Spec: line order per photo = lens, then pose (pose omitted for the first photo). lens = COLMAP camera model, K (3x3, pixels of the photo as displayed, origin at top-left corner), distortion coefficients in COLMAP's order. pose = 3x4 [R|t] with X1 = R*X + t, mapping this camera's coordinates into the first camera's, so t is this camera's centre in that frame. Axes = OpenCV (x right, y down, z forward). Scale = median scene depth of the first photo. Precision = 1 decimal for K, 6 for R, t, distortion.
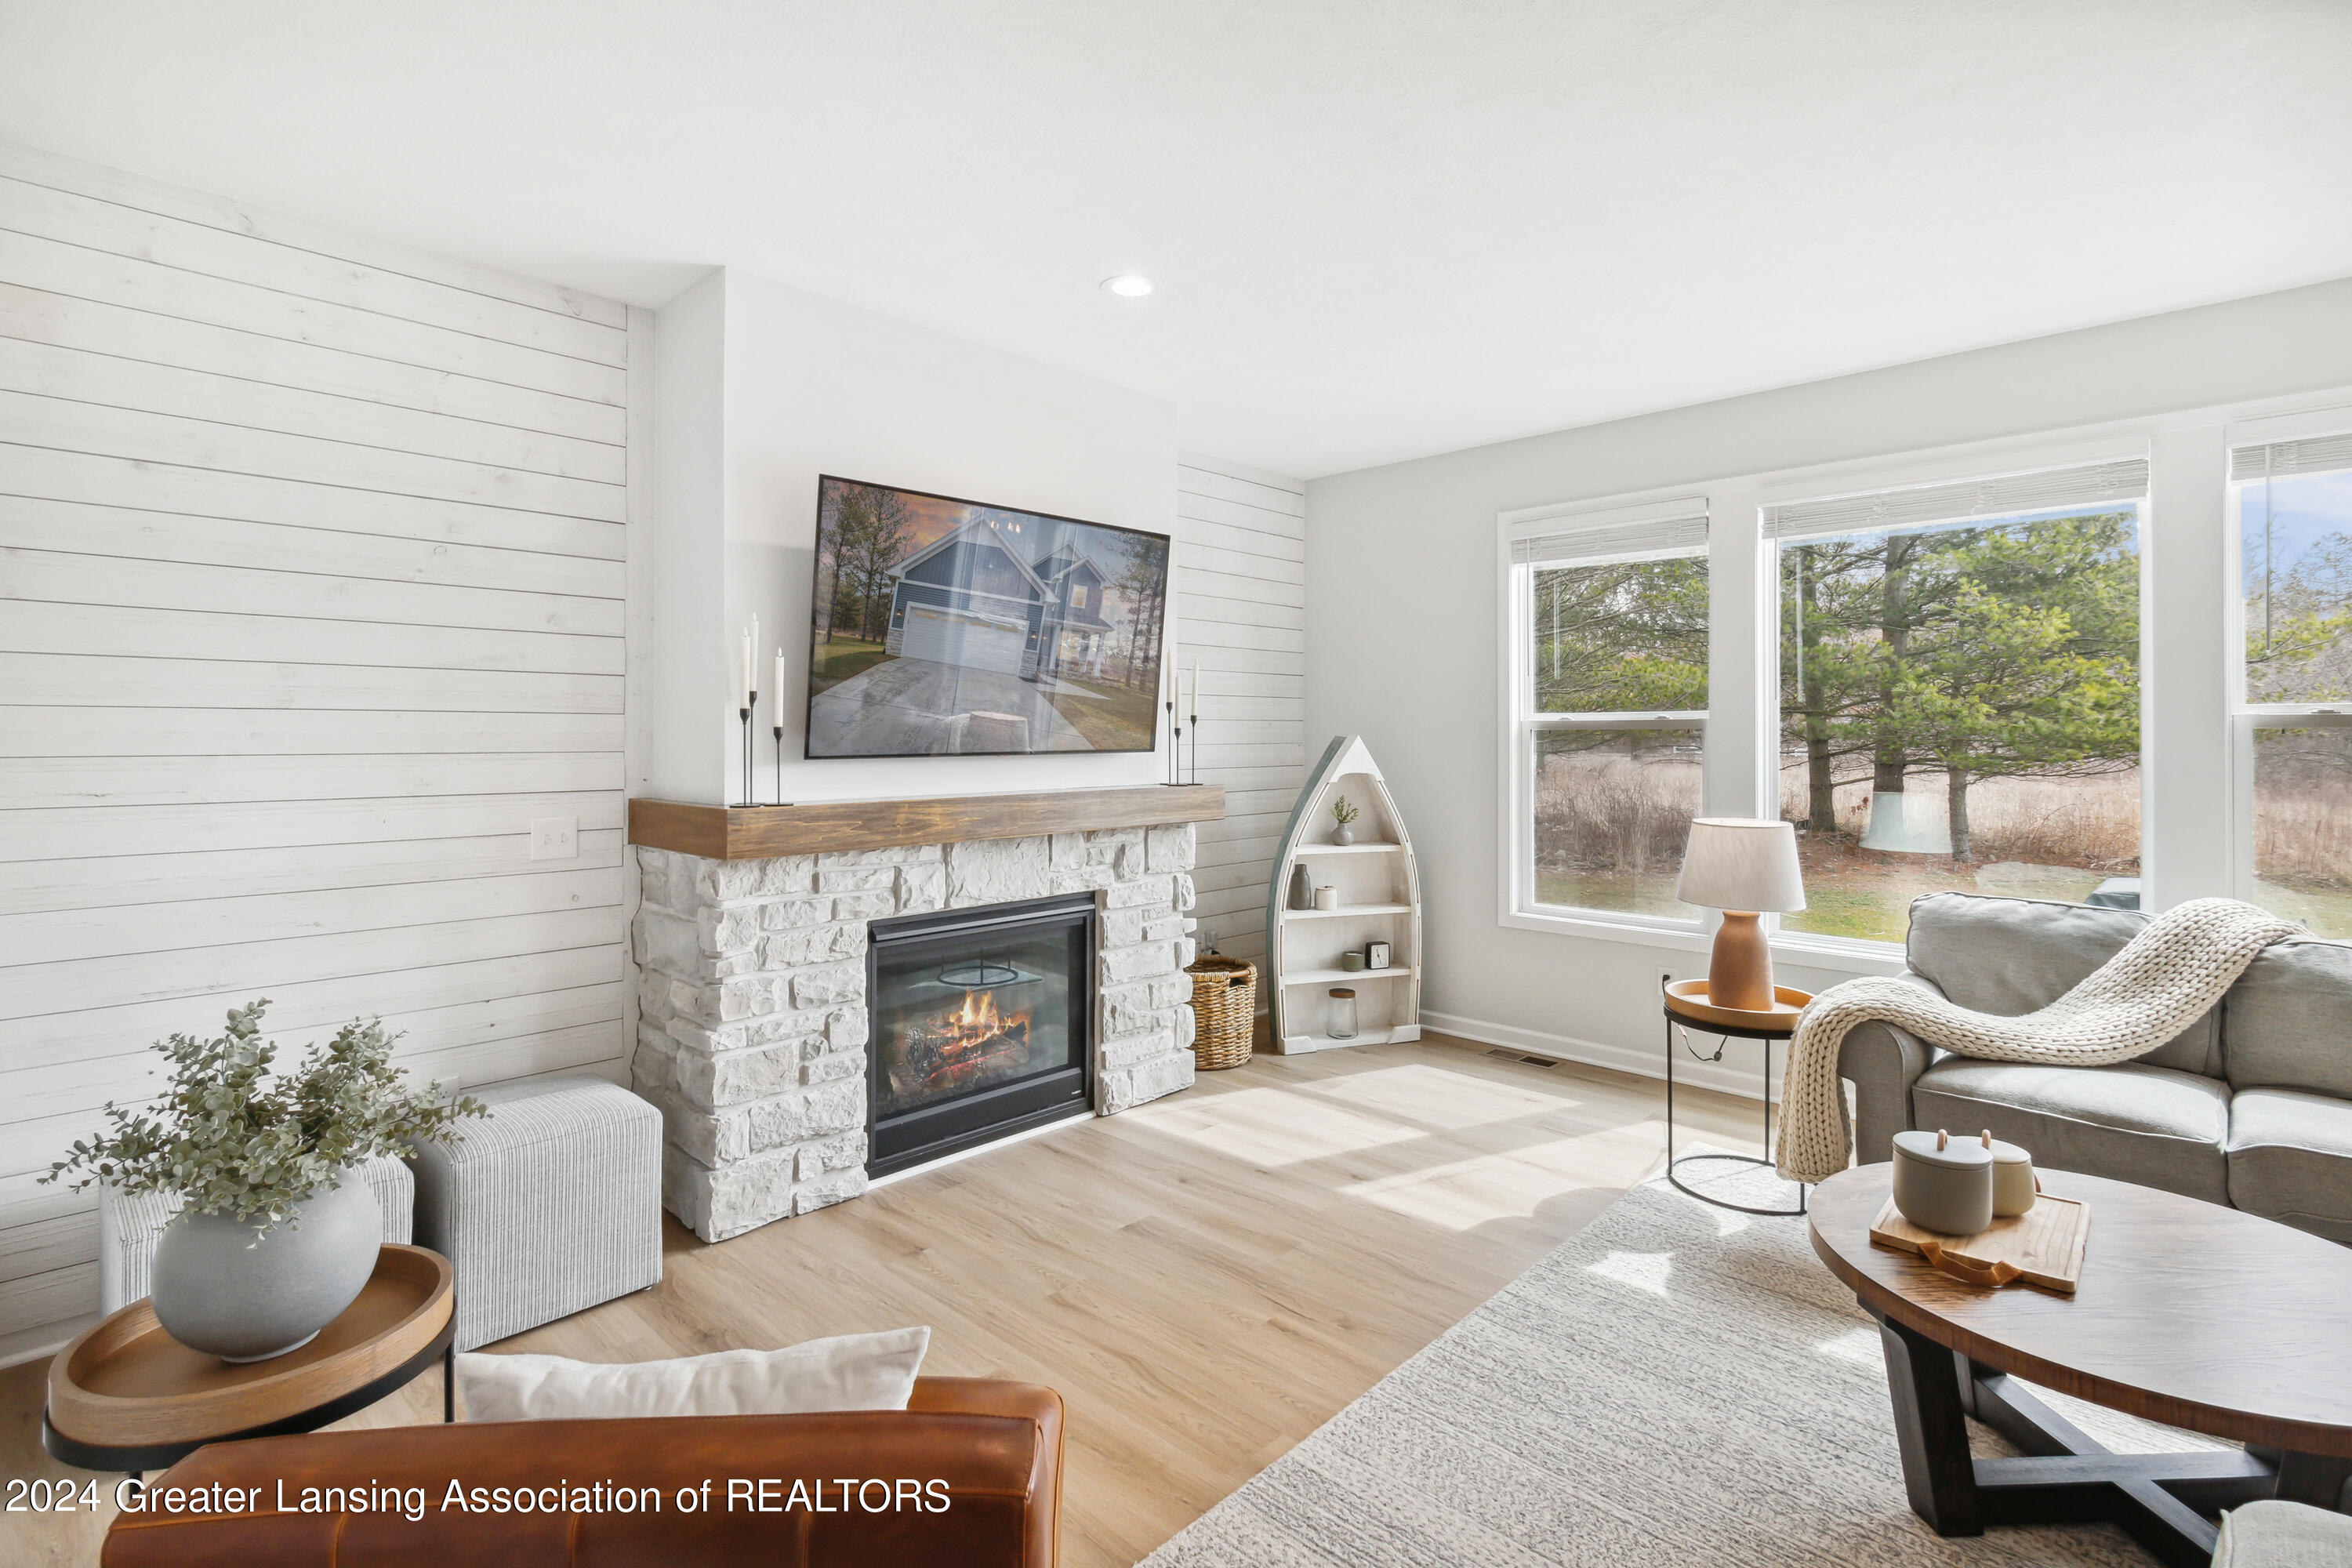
lens RADIAL K [[1133.4, 0, 1159.9], [0, 1133.4, 728.2], [0, 0, 1]] dist [0.000270, 0.000603]
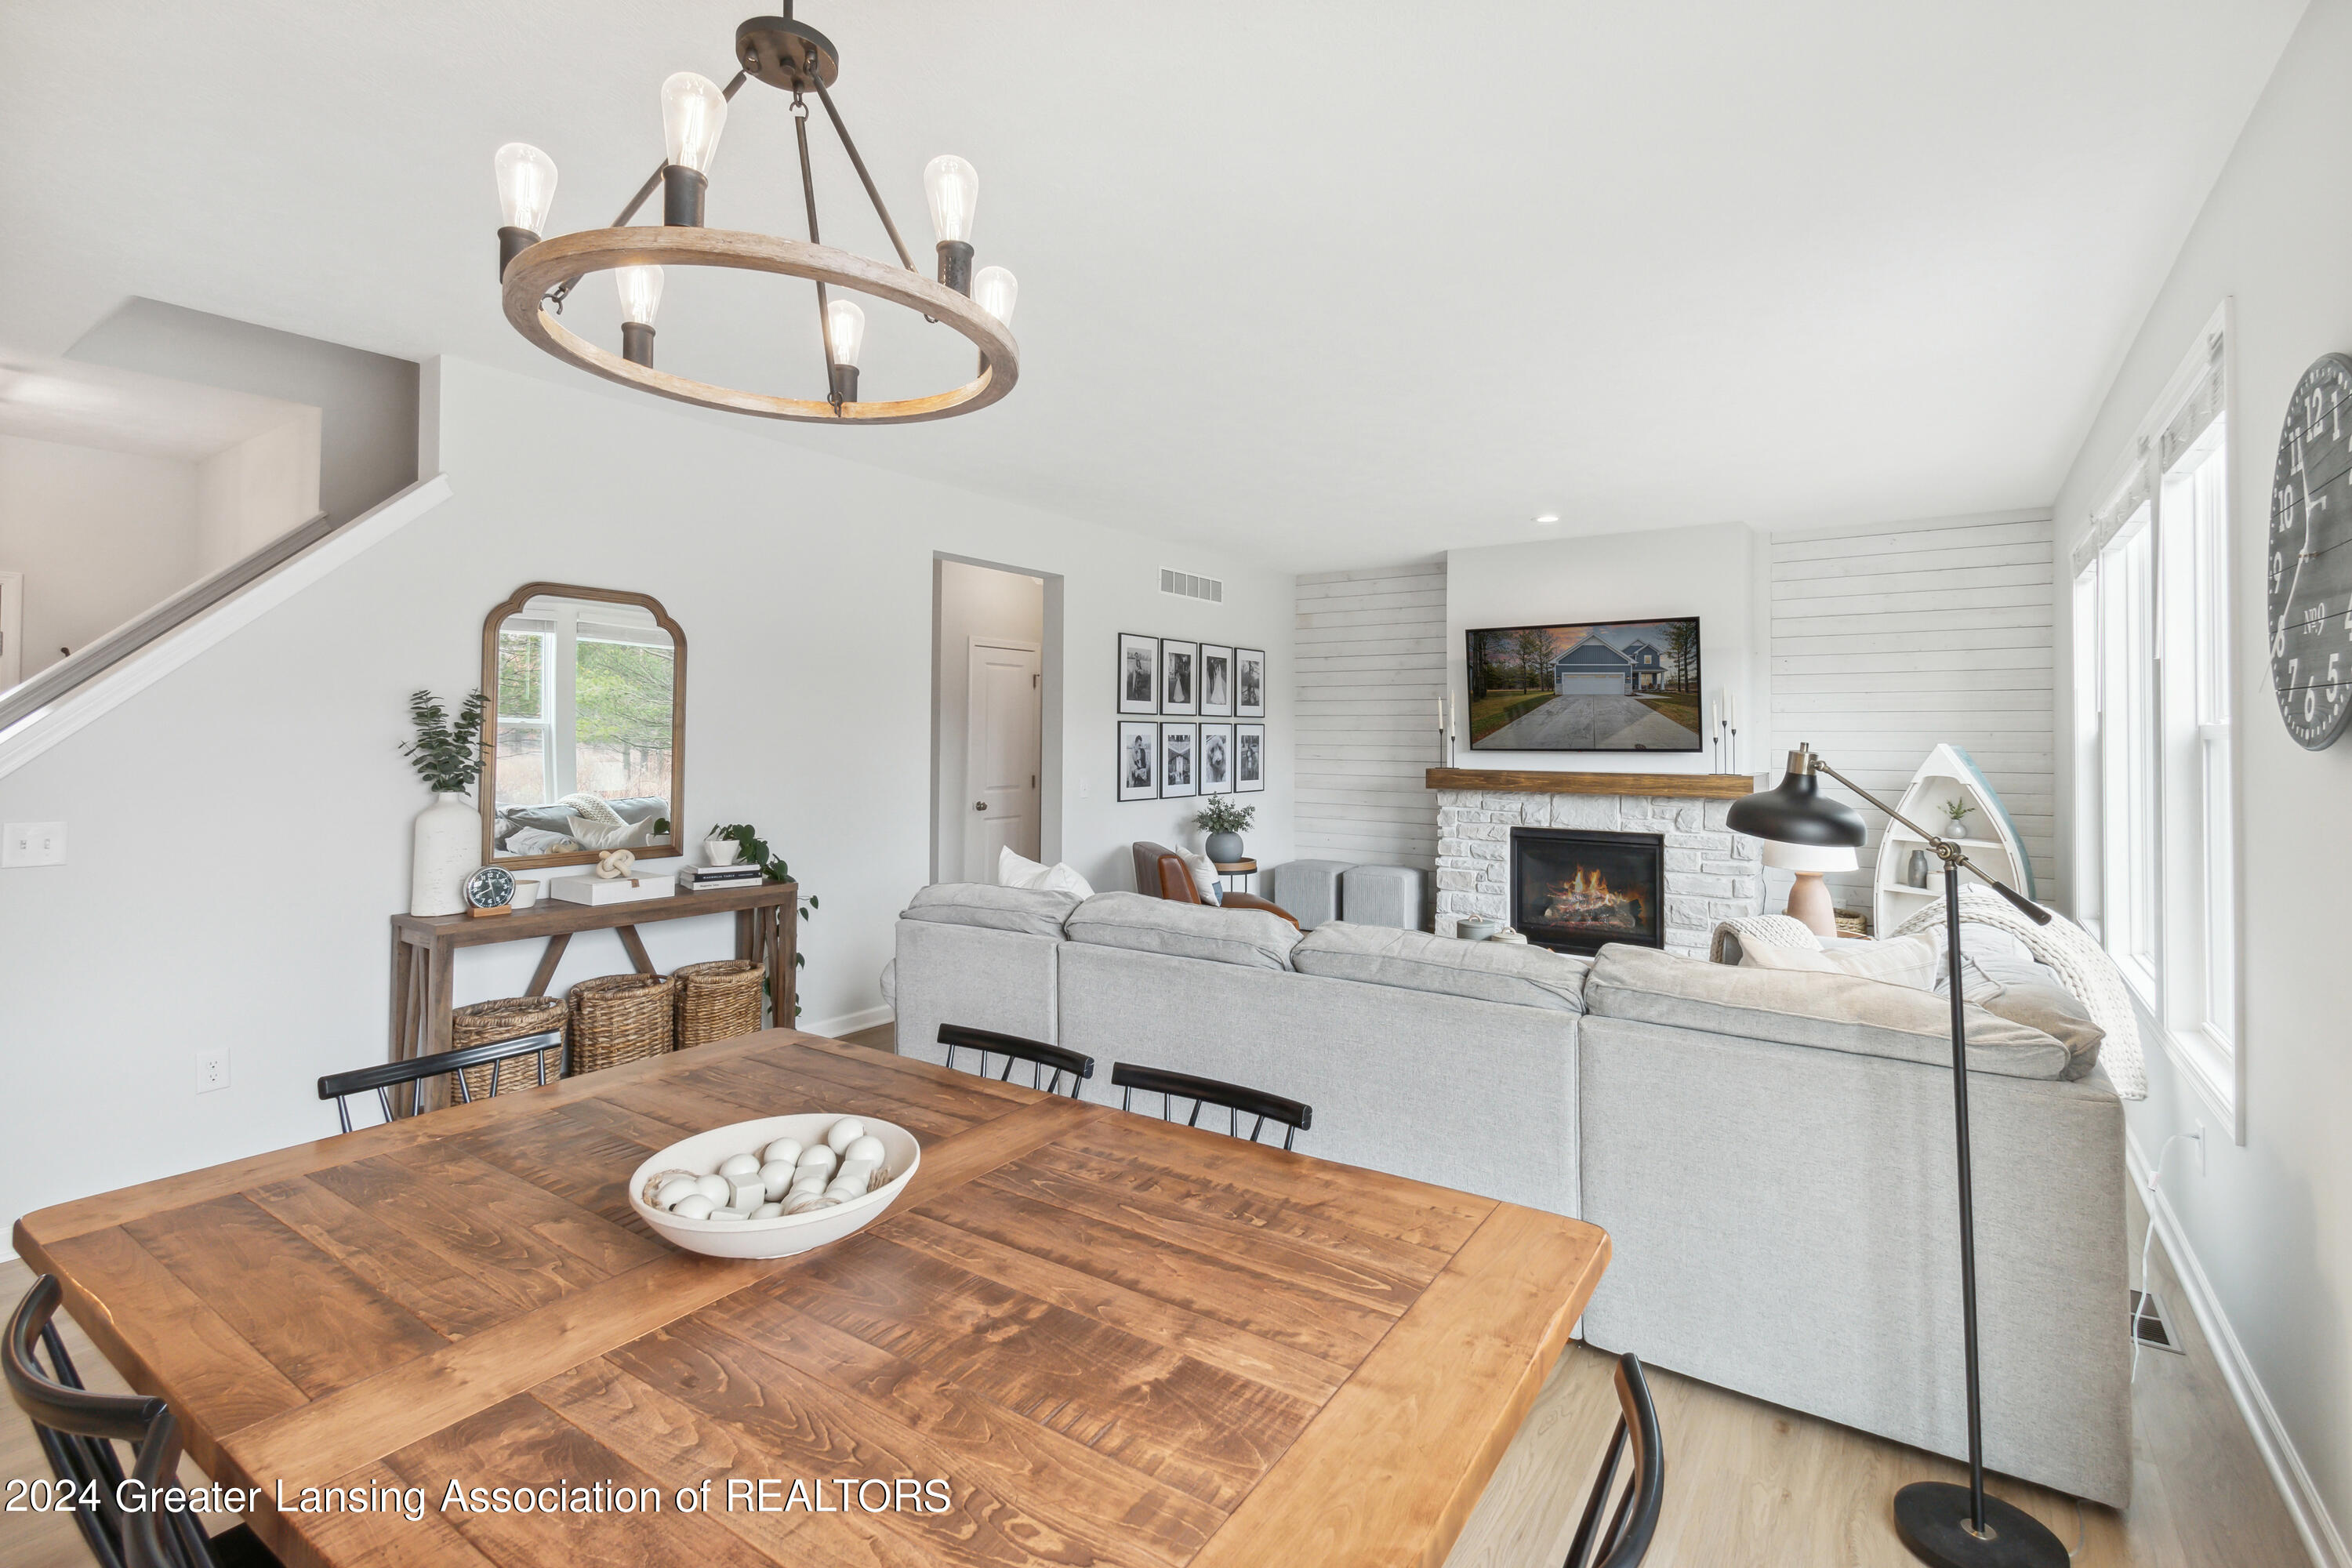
lens RADIAL K [[1068.8, 0, 1177.8], [0, 1068.8, 714.7], [0, 0, 1]] dist [0.010083, -0.004756]
pose [[0.162820, -0.017874, -0.986494, 1.672962], [-0.002332, 0.999826, -0.018500, -0.004171], [0.986653, 0.005313, 0.162750, 0.033833]]
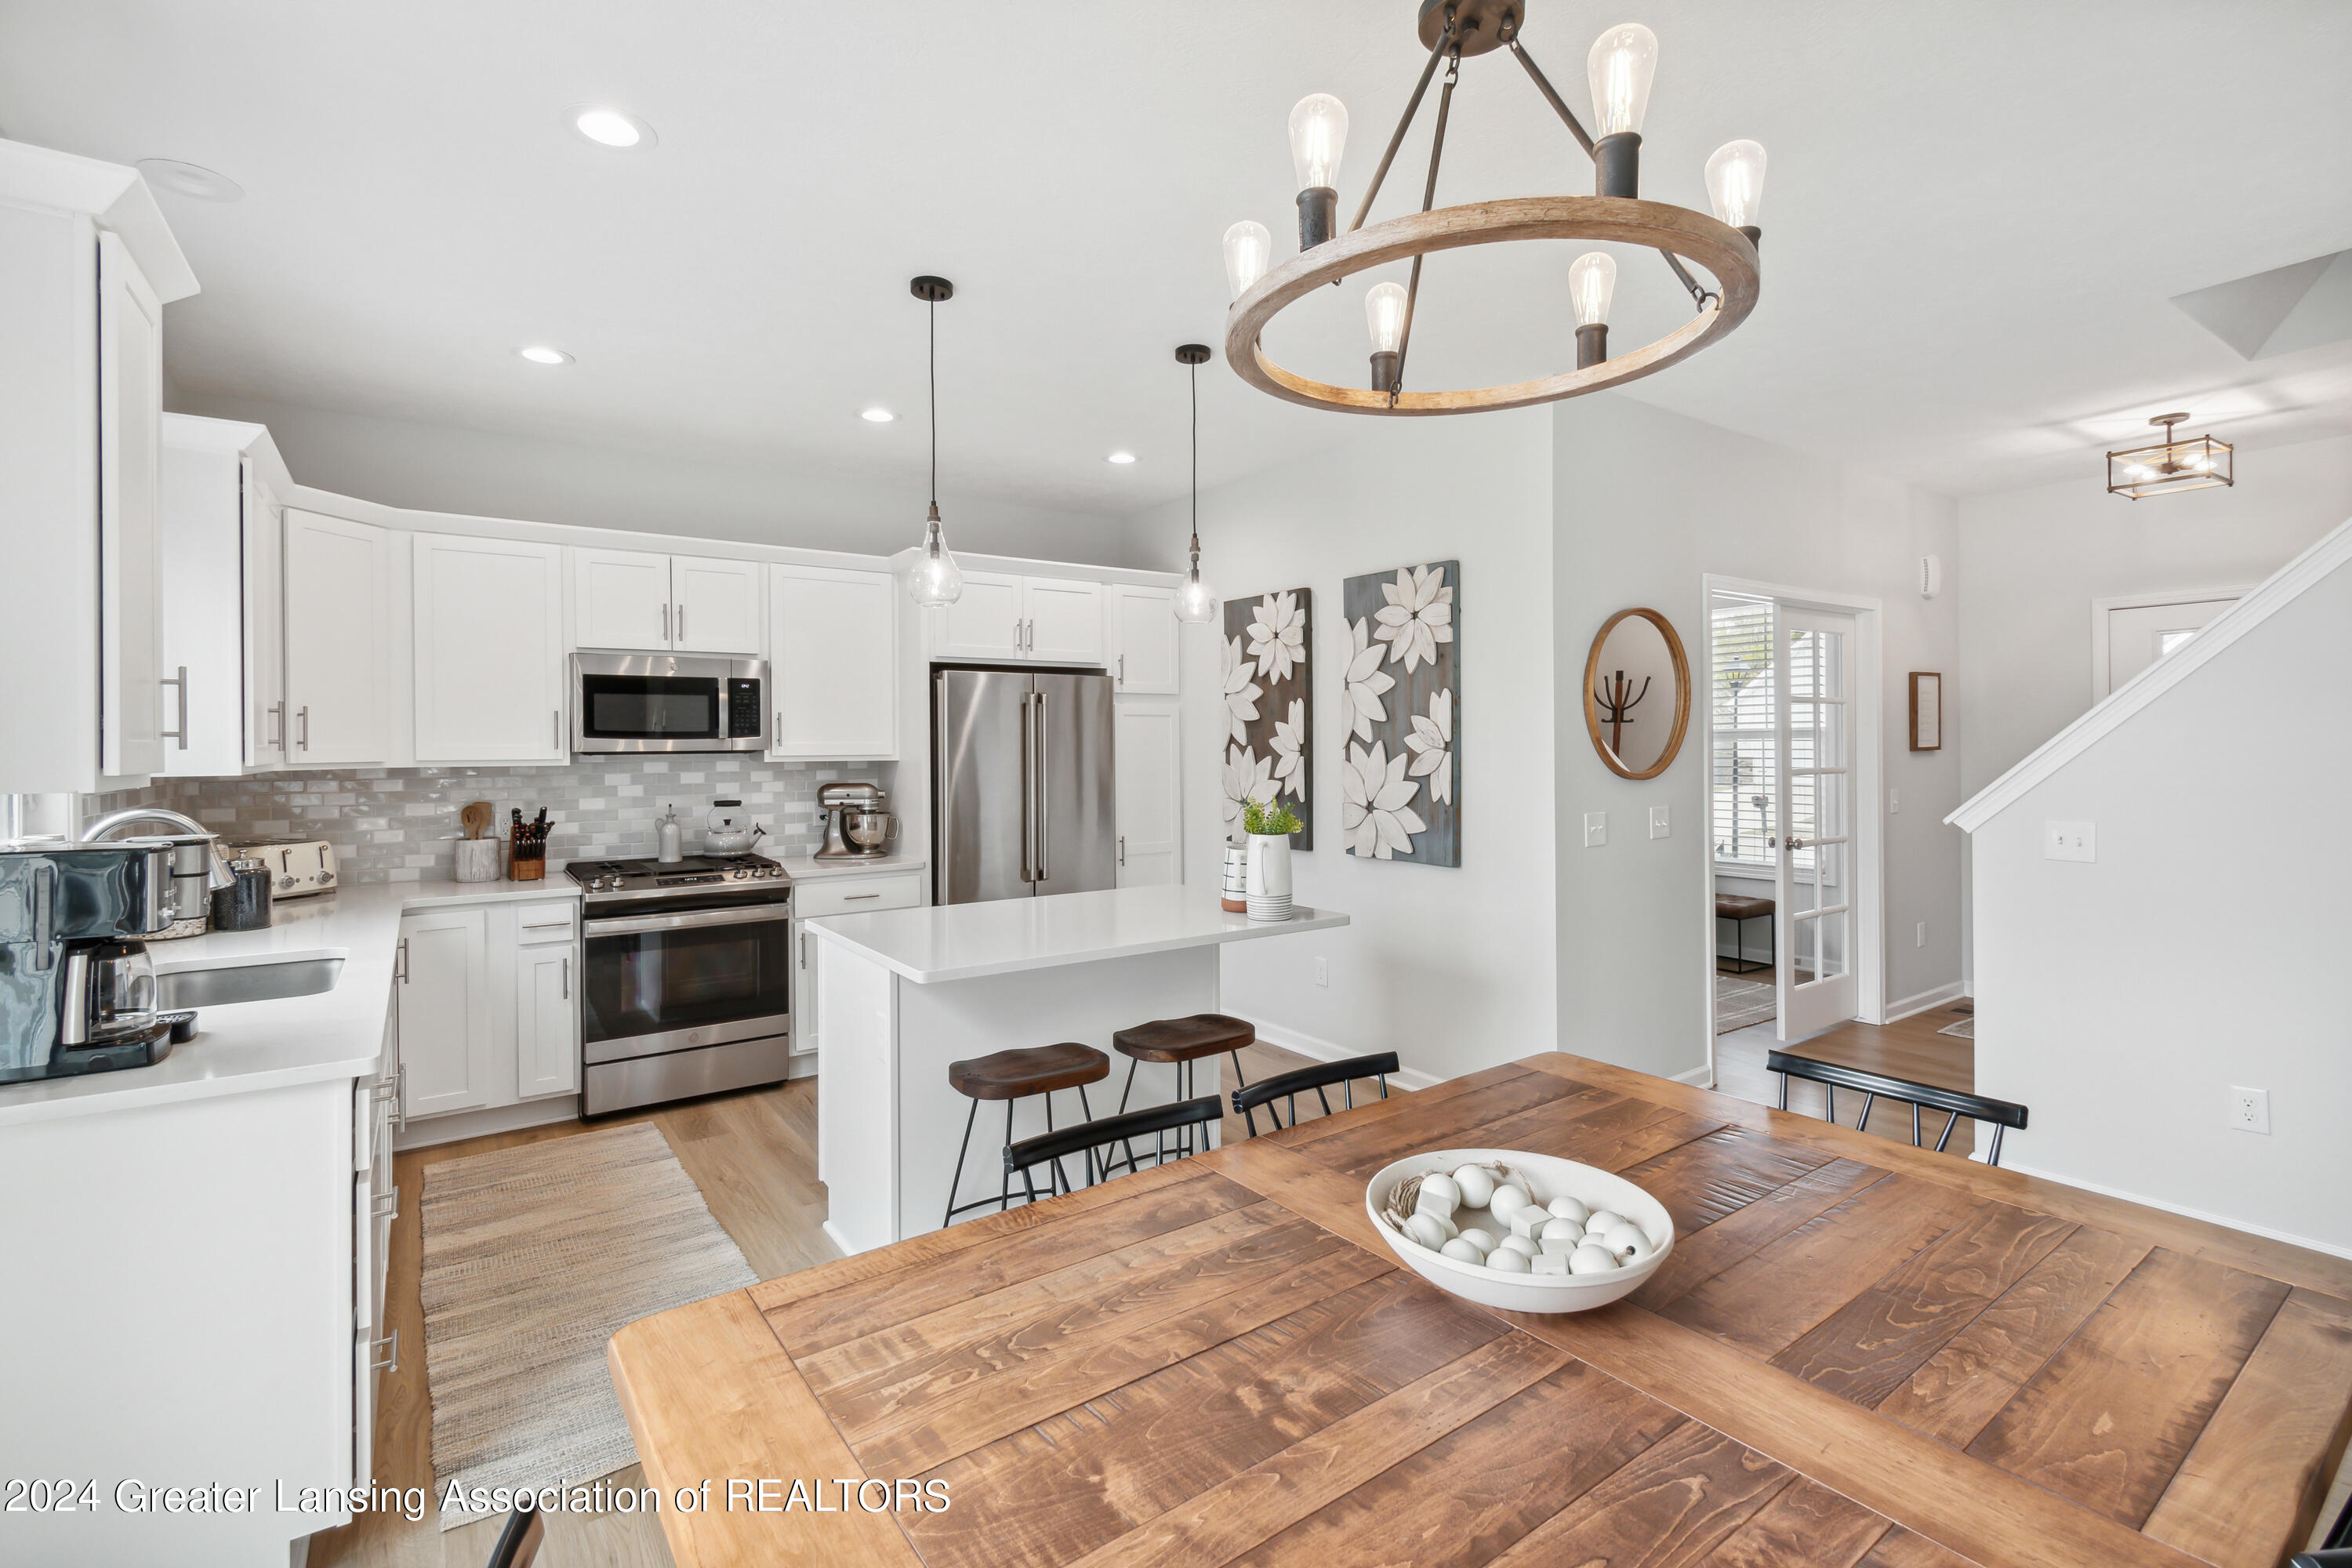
lens RADIAL K [[1068.8, 0, 1175.4], [0, 1068.8, 742.5], [0, 0, 1]] dist [0.010083, -0.004756]
pose [[-0.982552, 0.011023, 0.185661, 1.287670], [0.009331, 0.999907, -0.009985, 0.000292], [-0.185753, -0.008079, -0.982563, 0.343334]]
